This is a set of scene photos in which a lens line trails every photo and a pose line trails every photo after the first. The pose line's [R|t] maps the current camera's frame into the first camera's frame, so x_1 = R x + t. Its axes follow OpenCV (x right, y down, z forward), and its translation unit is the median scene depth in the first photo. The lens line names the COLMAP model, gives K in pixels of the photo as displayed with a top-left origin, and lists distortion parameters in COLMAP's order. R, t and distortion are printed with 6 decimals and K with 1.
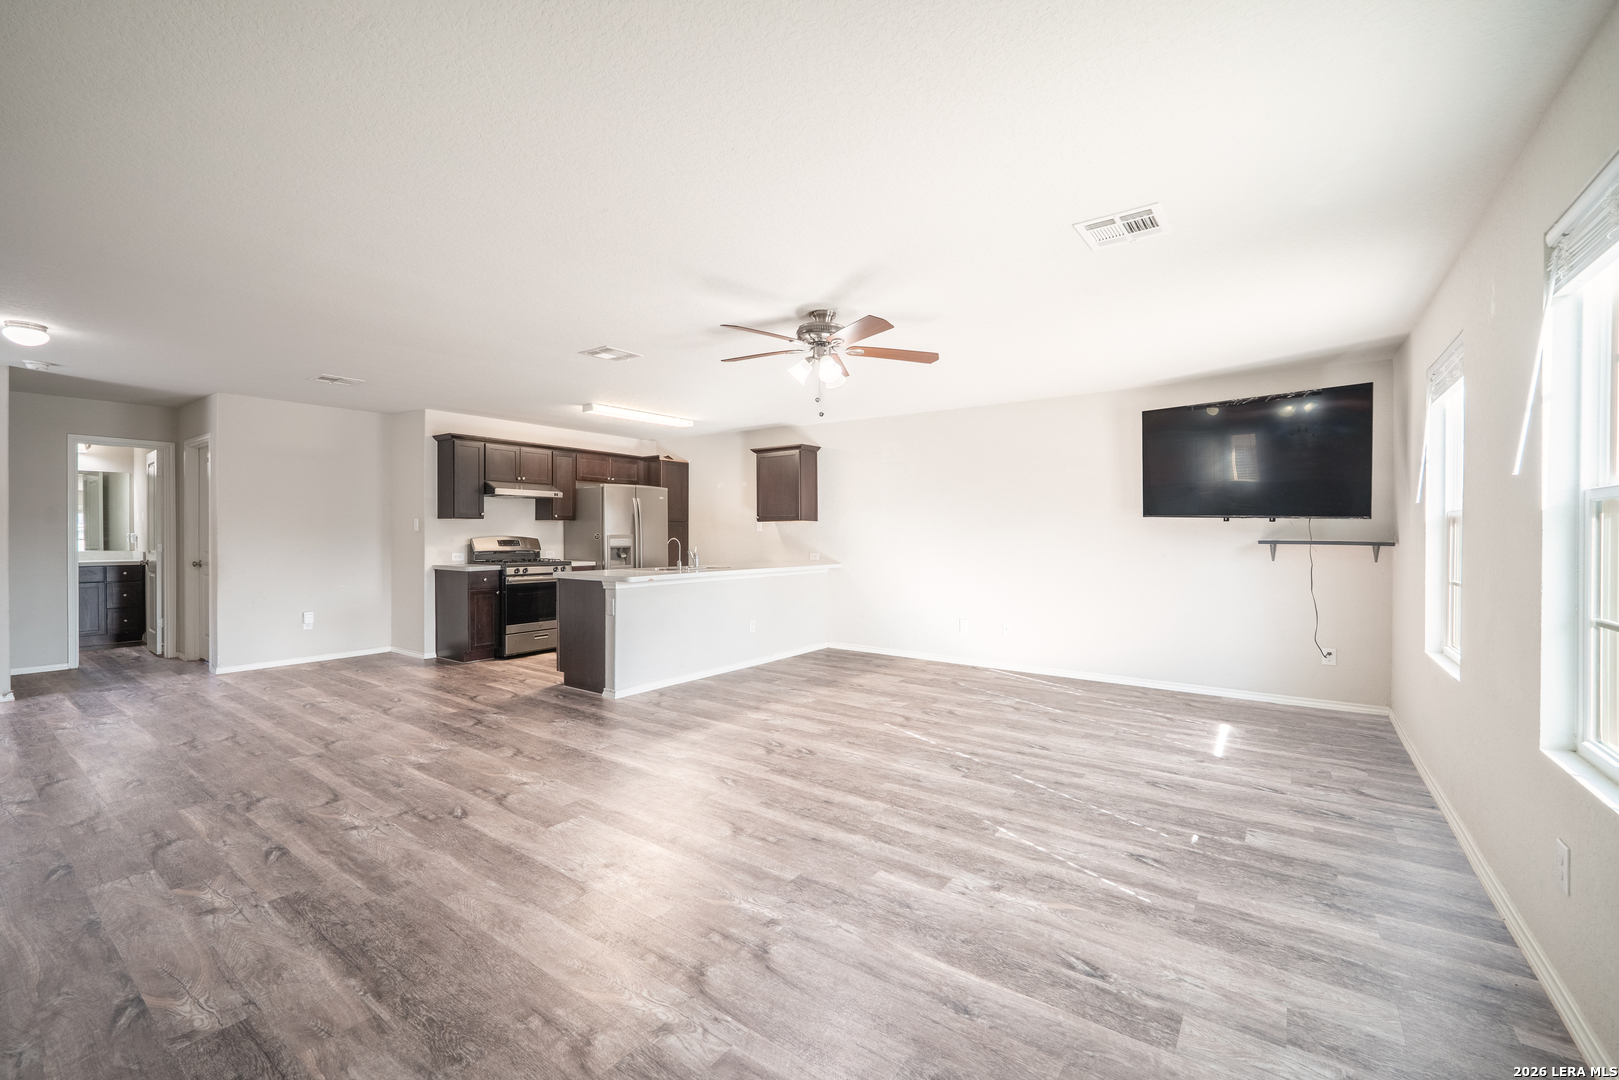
lens RADIAL K [[669.3, 0, 795.9], [0, 669.3, 527.3], [0, 0, 1]] dist [-0.003972, 0.000220]
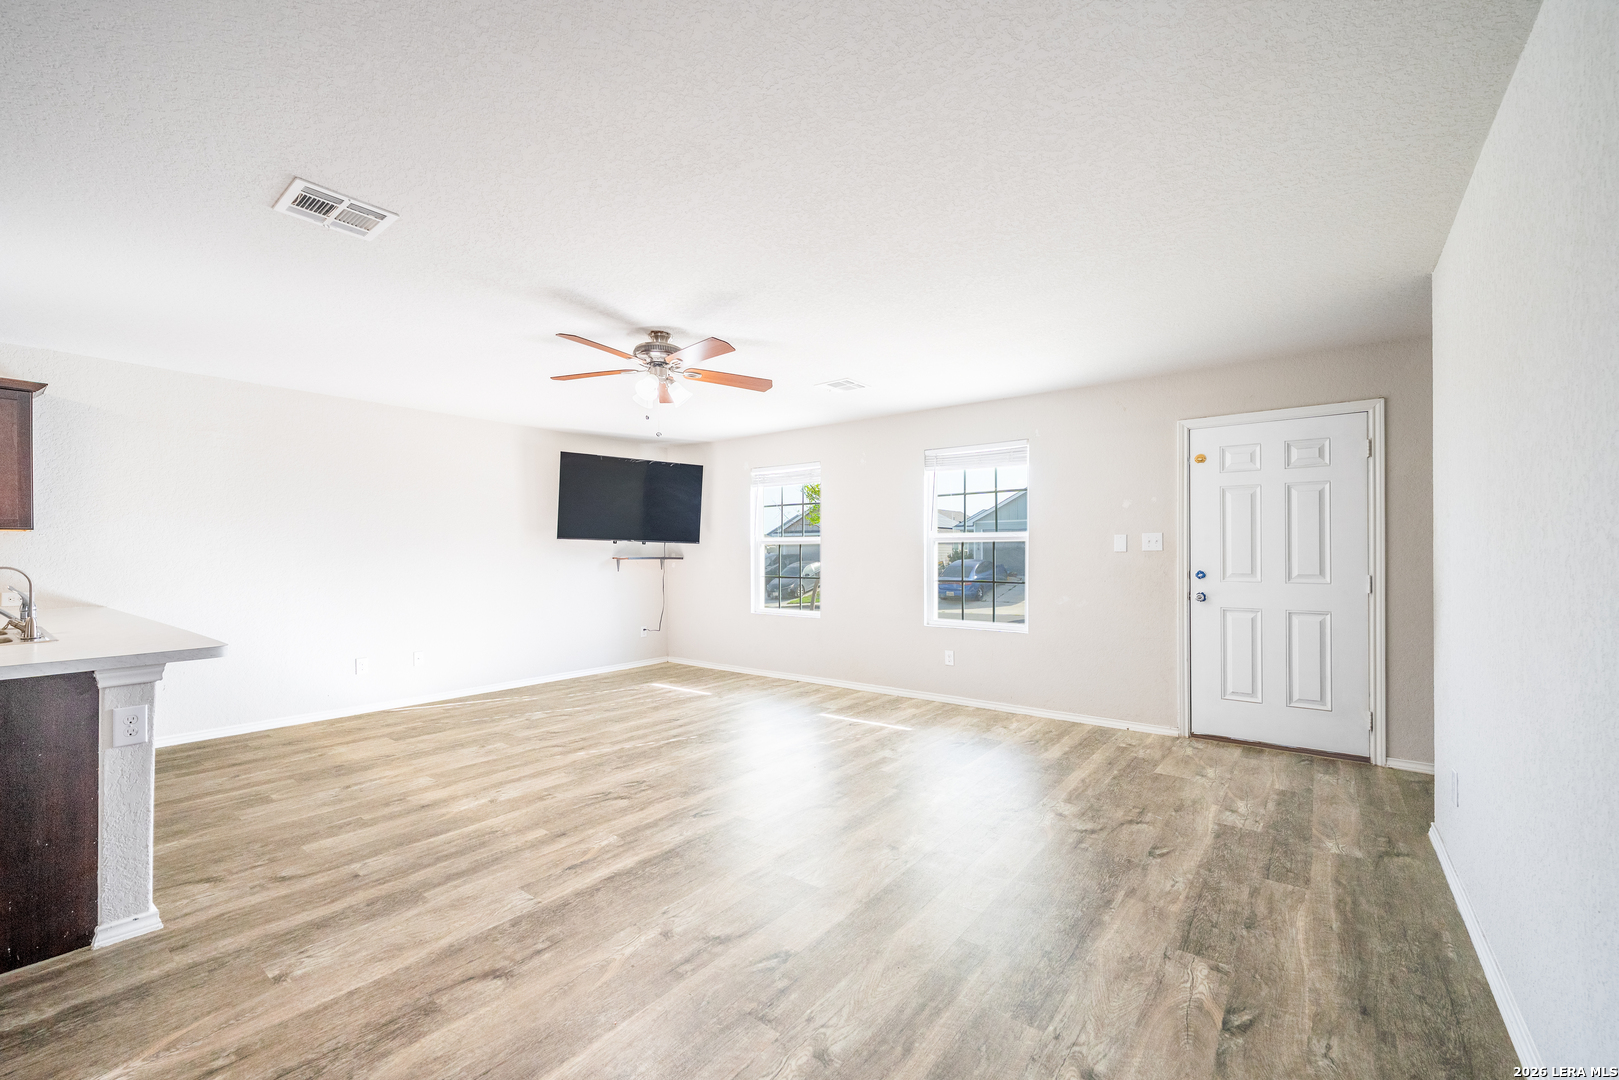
lens RADIAL K [[669.3, 0, 798.9], [0, 669.3, 551.0], [0, 0, 1]] dist [-0.003972, 0.000220]
pose [[0.026648, 0.000724, 0.999645, -0.529150], [-0.002422, 0.999997, -0.000660, 0.004344], [-0.999642, -0.002404, 0.026650, 0.427055]]
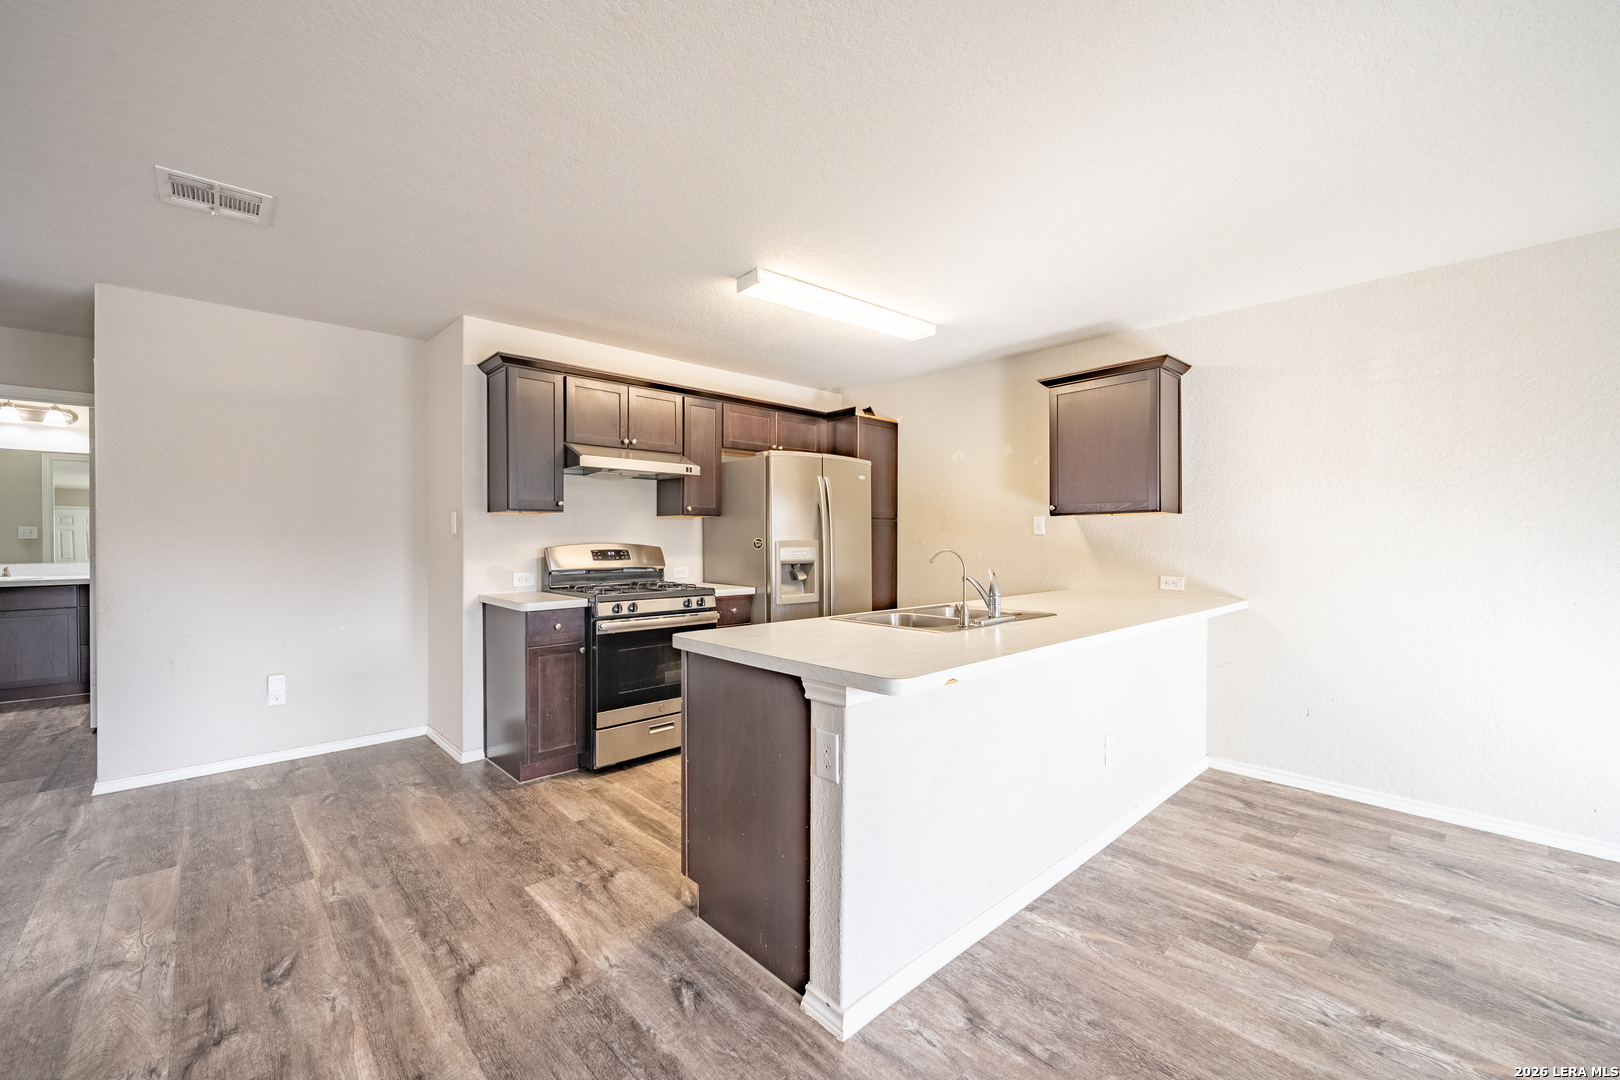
lens RADIAL K [[669.7, 0, 805.4], [0, 669.7, 530.8], [0, 0, 1]] dist [-0.003972, 0.000220]
pose [[0.982527, -0.002144, -0.186106, -0.171286], [0.002233, 0.999997, 0.000268, 0.003207], [0.186105, -0.000679, 0.982530, 0.506793]]
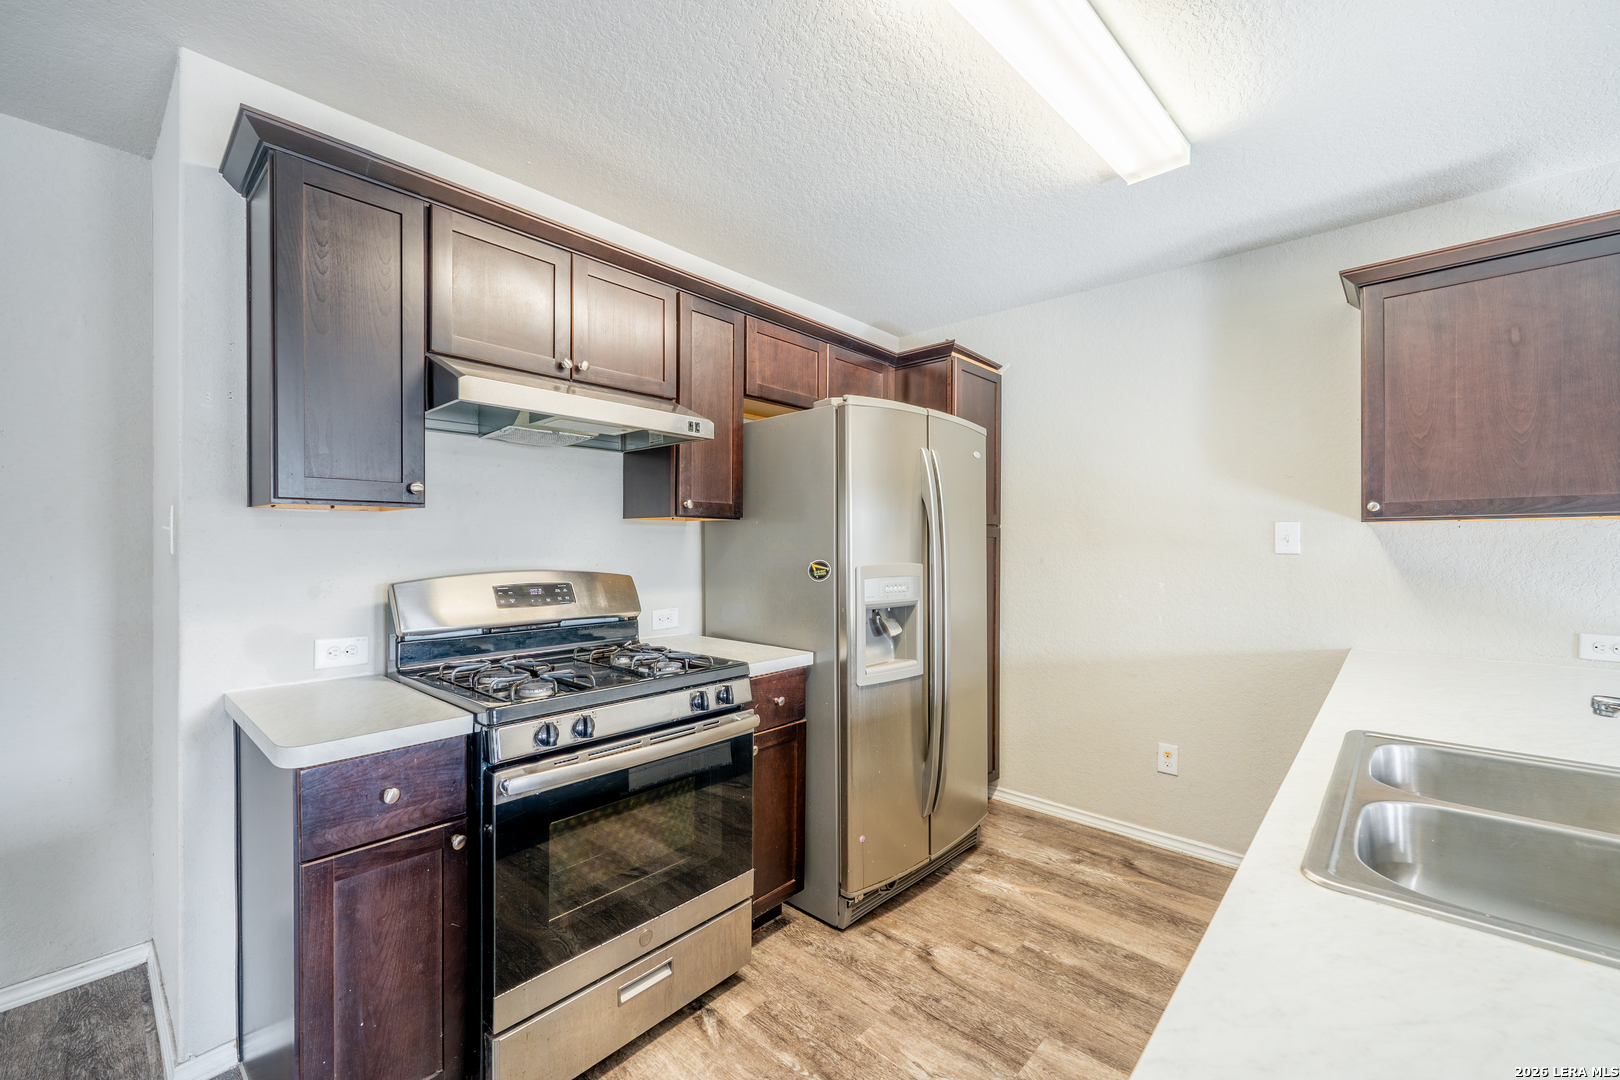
lens RADIAL K [[669.7, 0, 803.0], [0, 669.7, 536.7], [0, 0, 1]] dist [-0.003972, 0.000220]
pose [[0.994697, 0.000726, -0.102850, -0.309796], [-0.000744, 1.000000, -0.000136, -0.001857], [0.102850, 0.000212, 0.994697, 0.789747]]
